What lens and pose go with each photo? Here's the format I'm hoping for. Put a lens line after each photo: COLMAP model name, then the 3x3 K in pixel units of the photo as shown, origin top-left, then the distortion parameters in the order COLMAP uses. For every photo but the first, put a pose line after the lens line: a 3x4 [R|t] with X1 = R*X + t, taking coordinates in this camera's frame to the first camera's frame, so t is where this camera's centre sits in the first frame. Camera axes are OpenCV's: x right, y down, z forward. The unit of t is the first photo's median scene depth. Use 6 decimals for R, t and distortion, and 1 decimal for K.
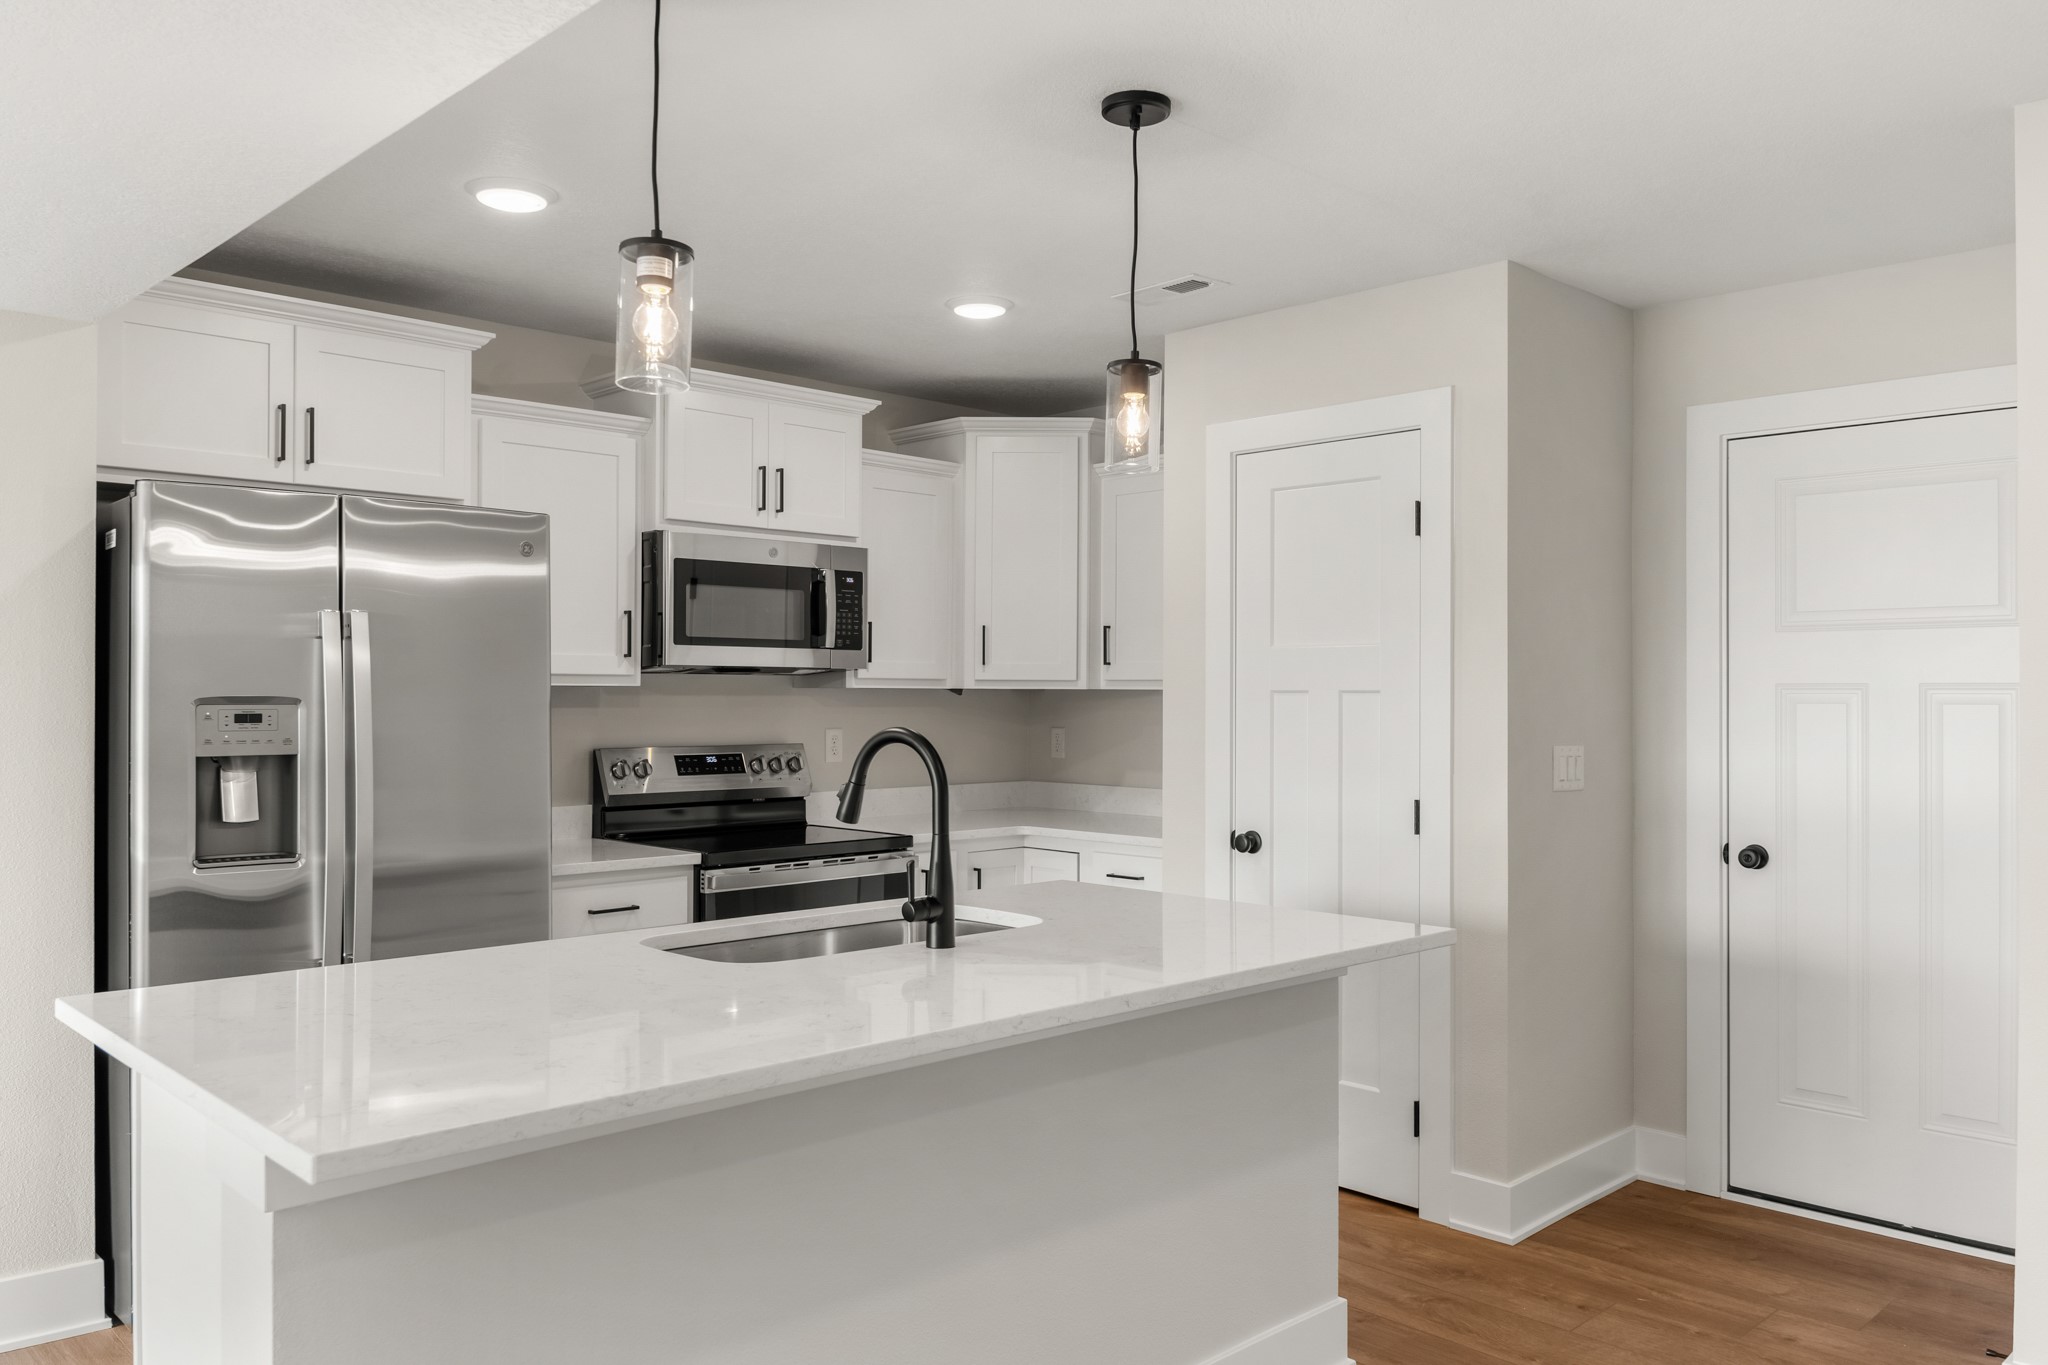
lens RADIAL K [[1529.5, 0, 1017.8], [0, 1529.5, 680.8], [0, 0, 1]] dist [0.014981, -0.021176]
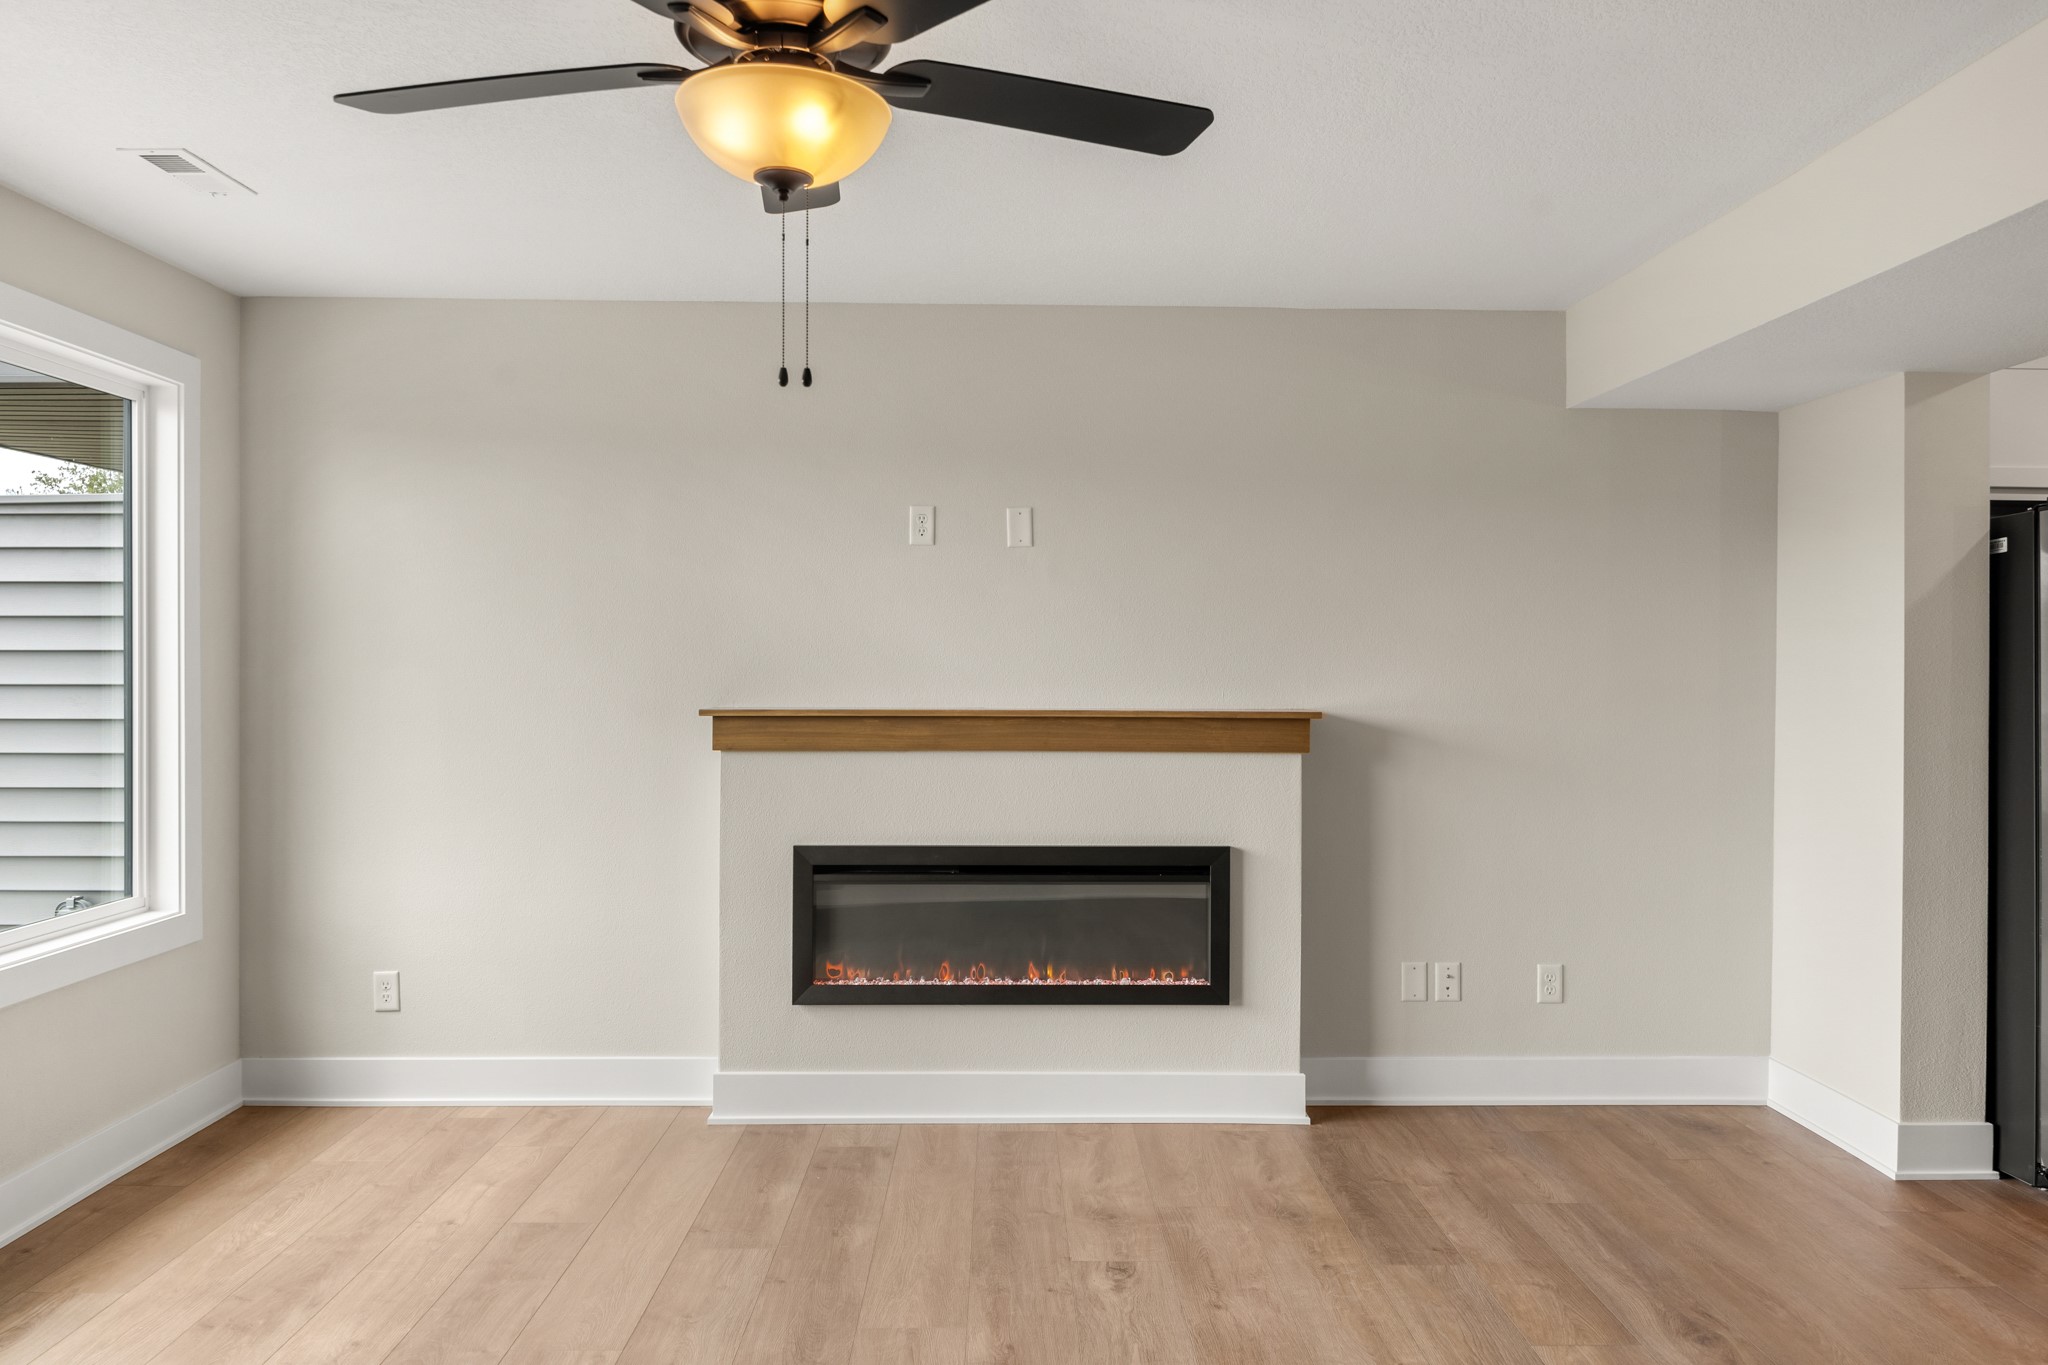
lens RADIAL K [[1413.5, 0, 1020.3], [0, 1413.5, 672.5], [0, 0, 1]] dist [0.006708, -0.013912]
pose [[0.730200, 0.005127, -0.683214, -0.318959], [0.002650, 0.999943, 0.010337, -0.003651], [0.683228, -0.009358, 0.730145, -0.309548]]
